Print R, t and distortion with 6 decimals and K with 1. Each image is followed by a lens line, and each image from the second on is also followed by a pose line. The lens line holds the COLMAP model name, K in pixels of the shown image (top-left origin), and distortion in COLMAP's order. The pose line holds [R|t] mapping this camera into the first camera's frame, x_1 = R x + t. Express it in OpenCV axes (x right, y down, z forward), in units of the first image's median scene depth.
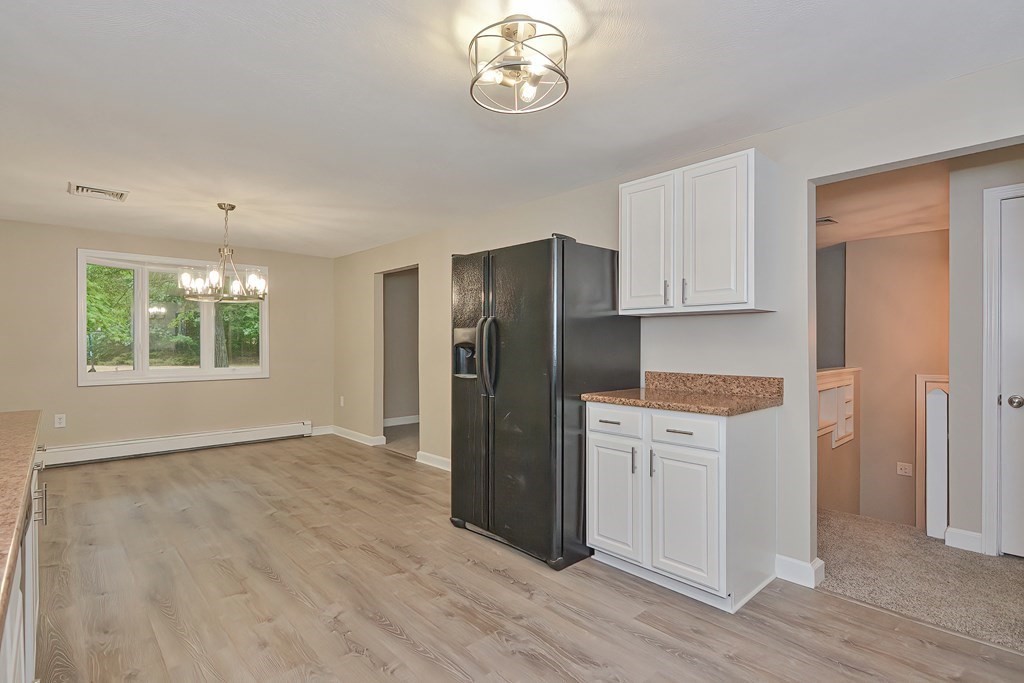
lens RADIAL K [[500.1, 0, 508.3], [0, 500.1, 341.8], [0, 0, 1]] dist [-0.004053, -0.002178]
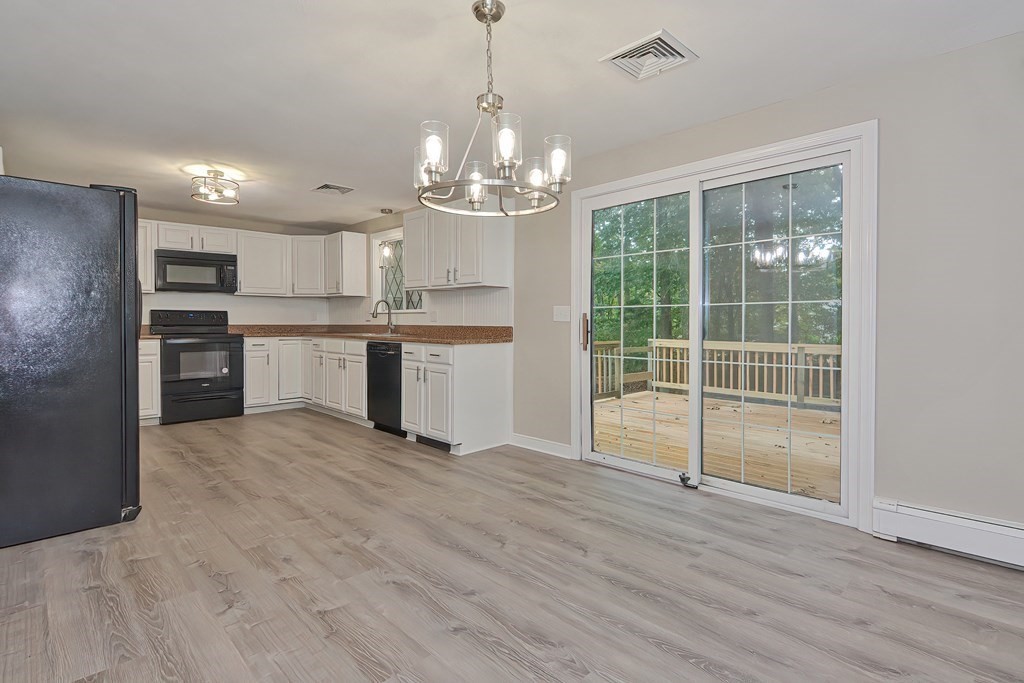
lens RADIAL K [[498.6, 0, 513.4], [0, 498.6, 323.5], [0, 0, 1]] dist [0.002580, -0.000147]
pose [[-0.999250, 0.001668, -0.038680, -0.694337], [0.001386, 0.999972, 0.007310, 0.038033], [0.038691, 0.007251, -0.999225, 1.821260]]
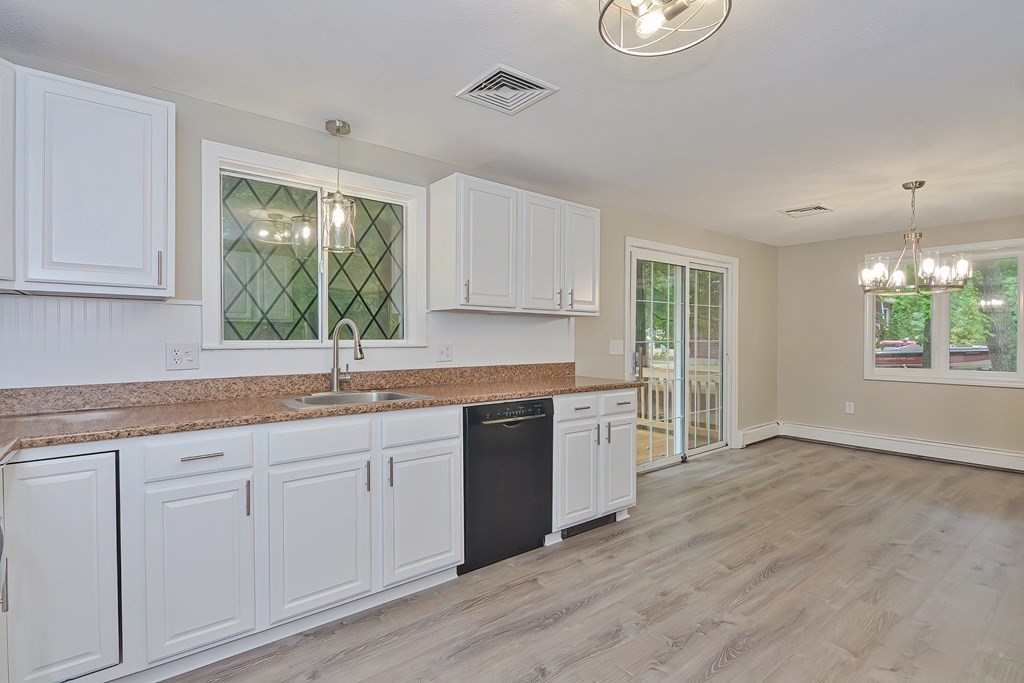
lens RADIAL K [[500.1, 0, 508.3], [0, 500.1, 341.8], [0, 0, 1]] dist [-0.004053, -0.002178]
pose [[-0.065791, 0.013517, -0.997742, 0.431629], [-0.003267, 0.999900, 0.013762, -0.006807], [0.997828, 0.004165, -0.065740, 0.423777]]
